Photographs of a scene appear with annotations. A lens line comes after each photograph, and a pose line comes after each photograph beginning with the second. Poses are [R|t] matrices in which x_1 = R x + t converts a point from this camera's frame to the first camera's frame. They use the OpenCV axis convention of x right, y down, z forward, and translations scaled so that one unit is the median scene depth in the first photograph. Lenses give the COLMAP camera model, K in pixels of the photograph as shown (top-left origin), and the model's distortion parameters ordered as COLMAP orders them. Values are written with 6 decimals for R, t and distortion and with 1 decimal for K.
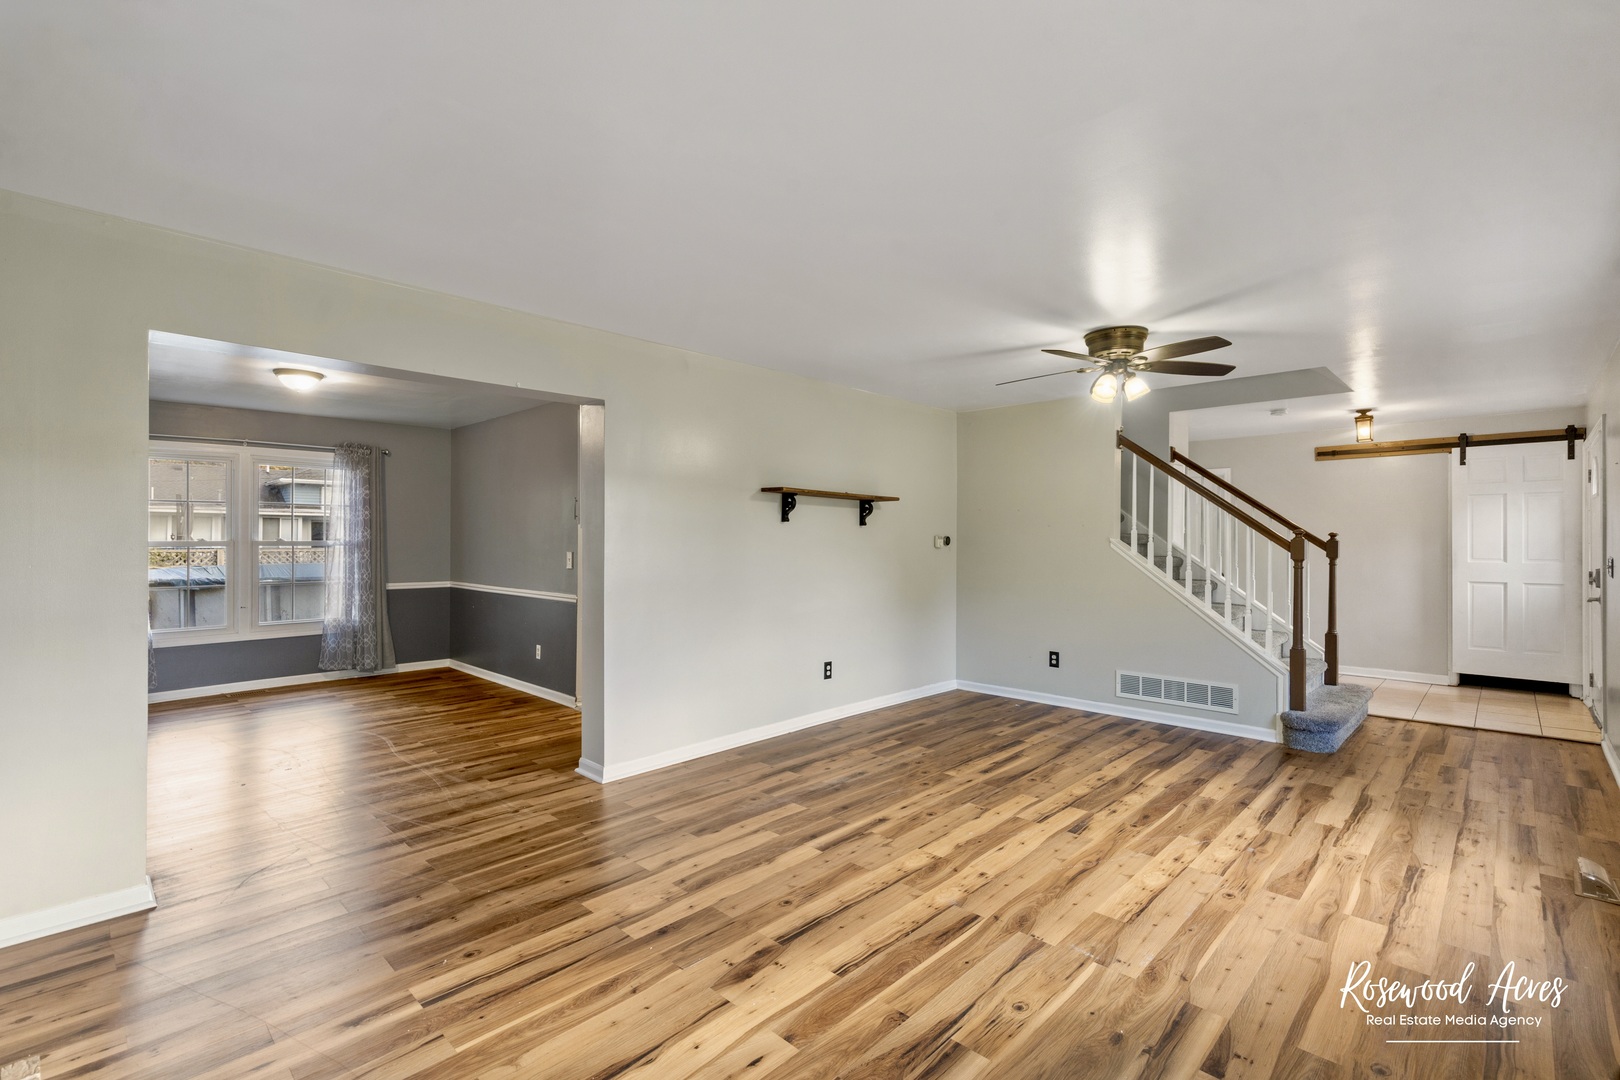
lens RADIAL K [[723.9, 0, 810.0], [0, 723.9, 540.0], [0, 0, 1]] dist [0.004983, -0.000569]
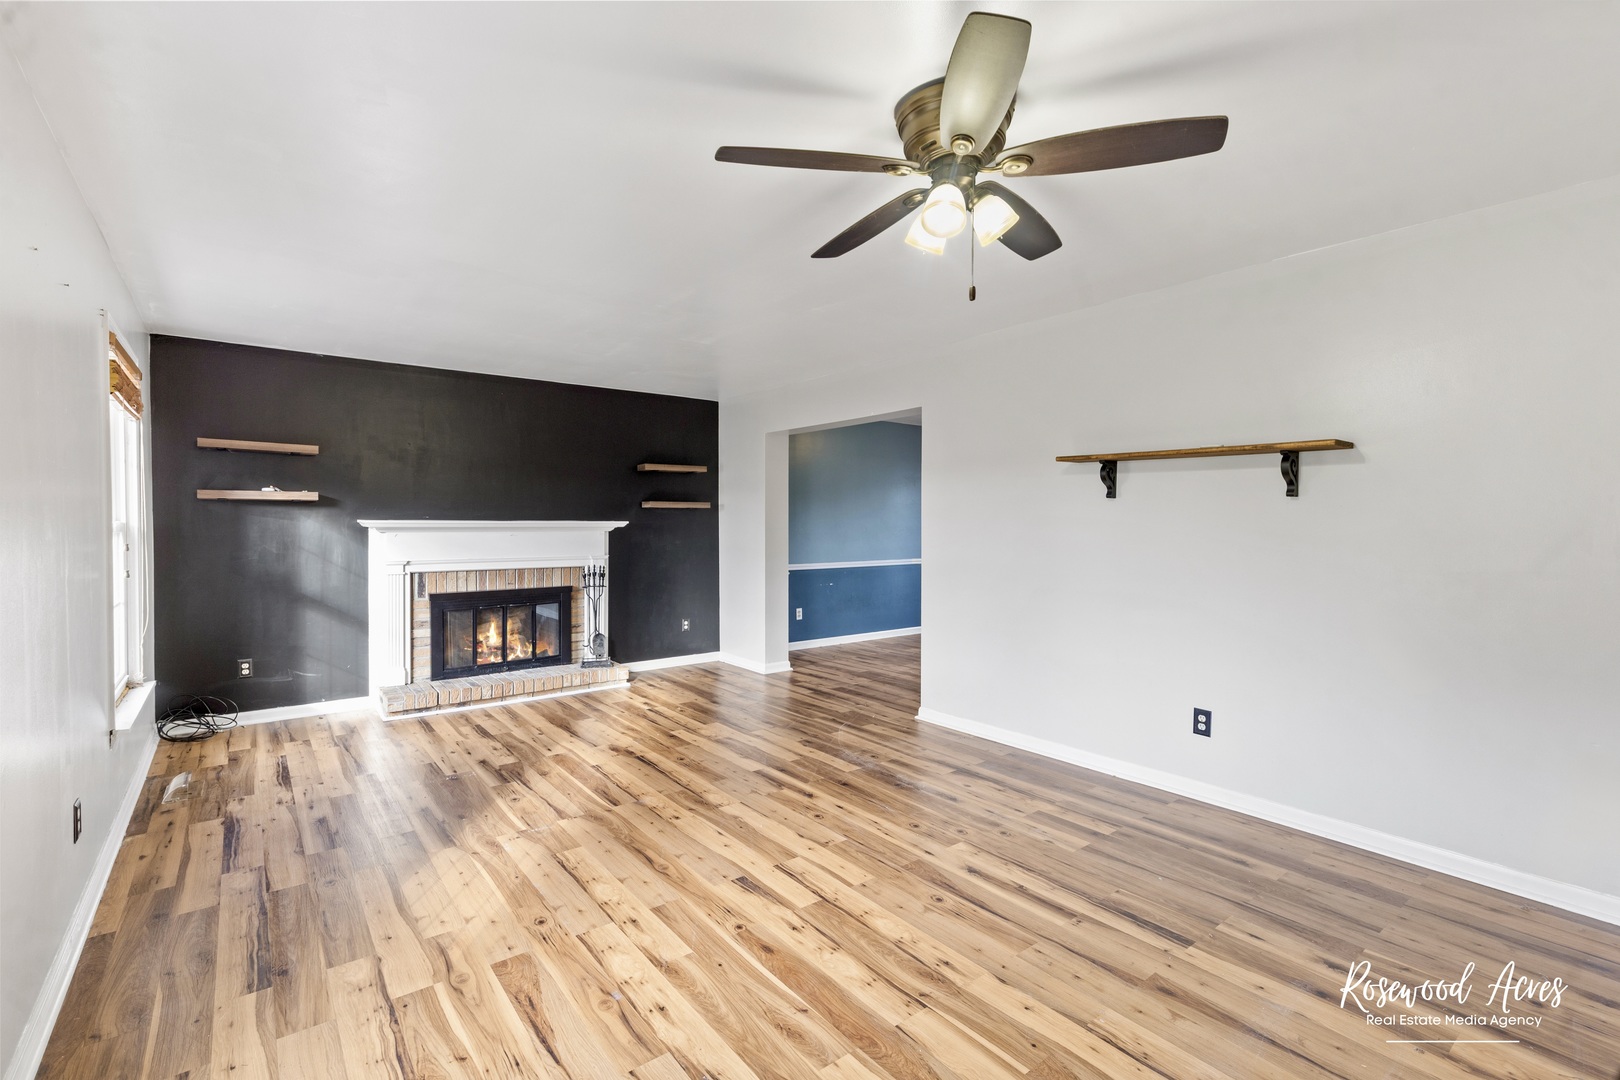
lens RADIAL K [[723.9, 0, 810.0], [0, 723.9, 540.0], [0, 0, 1]] dist [0.004983, -0.000569]
pose [[-0.134583, 0.024536, -0.990598, 1.039035], [-0.004030, 0.999672, 0.025309, 0.001552], [0.990894, 0.007399, -0.134440, 1.071417]]
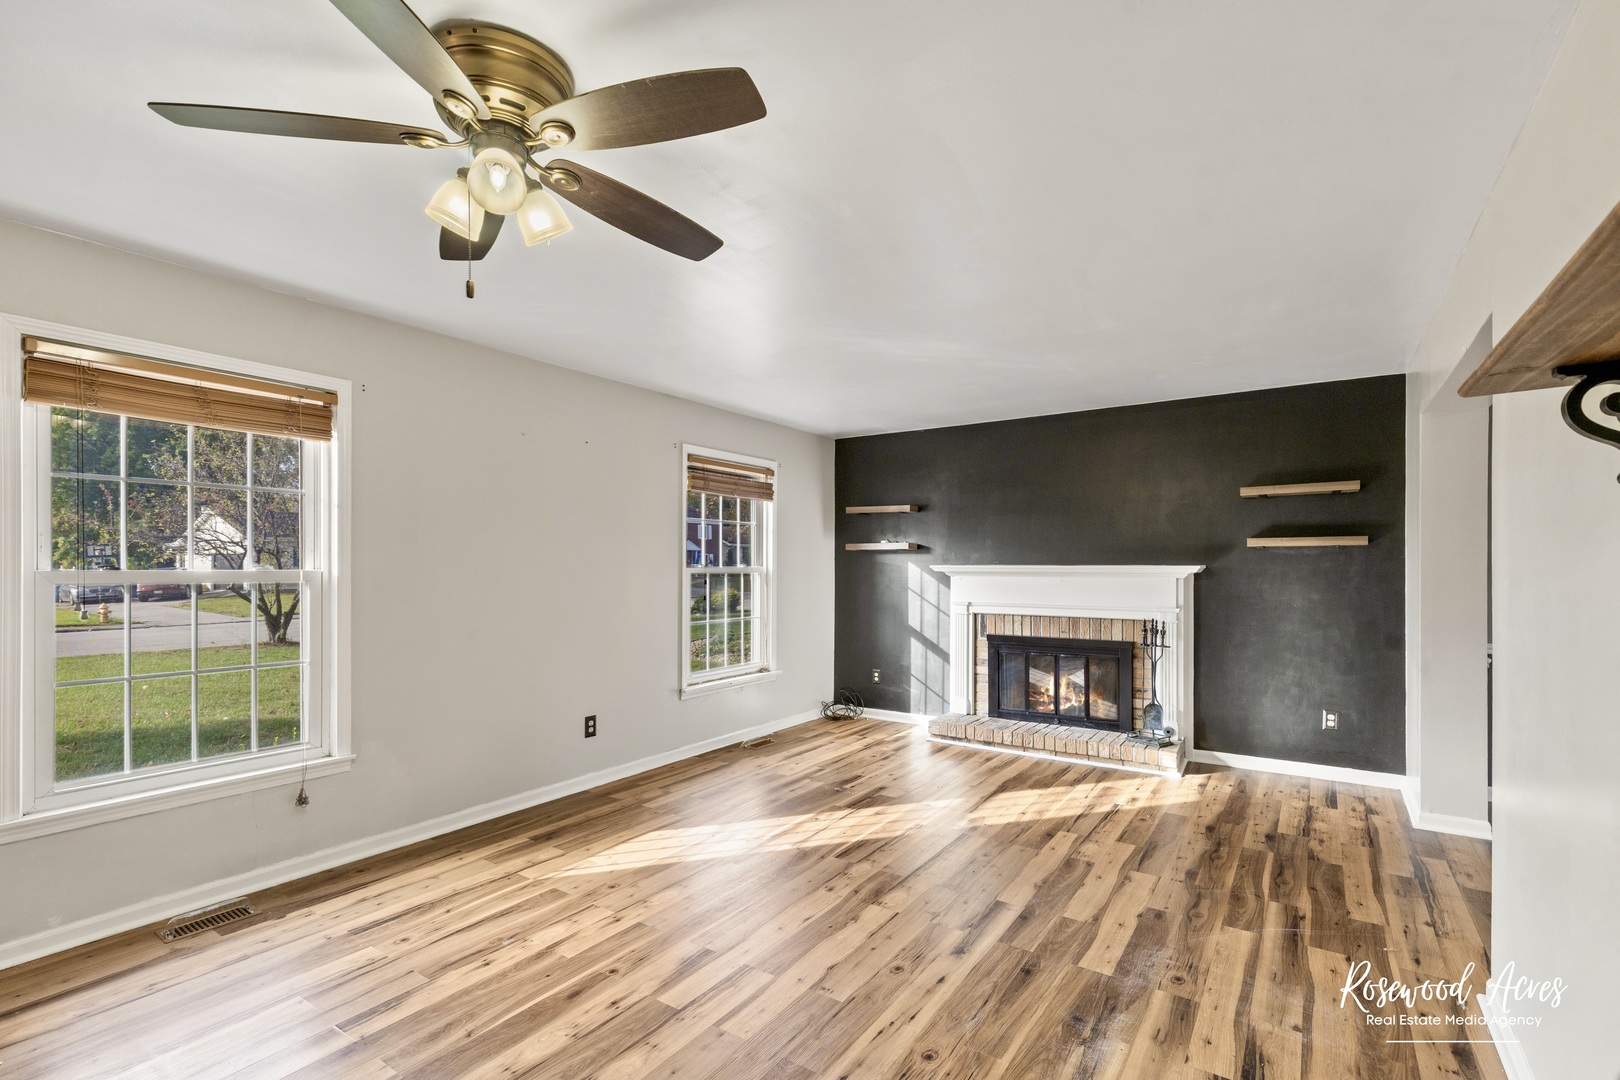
lens RADIAL K [[737.0, 0, 811.5], [0, 737.0, 543.6], [0, 0, 1]] dist [0.007773, 0.000042]
pose [[-0.985120, -0.005044, -0.171791, 0.354085], [-0.000201, 0.999602, -0.028197, -0.000338], [0.171865, -0.027743, -0.984730, 1.618440]]
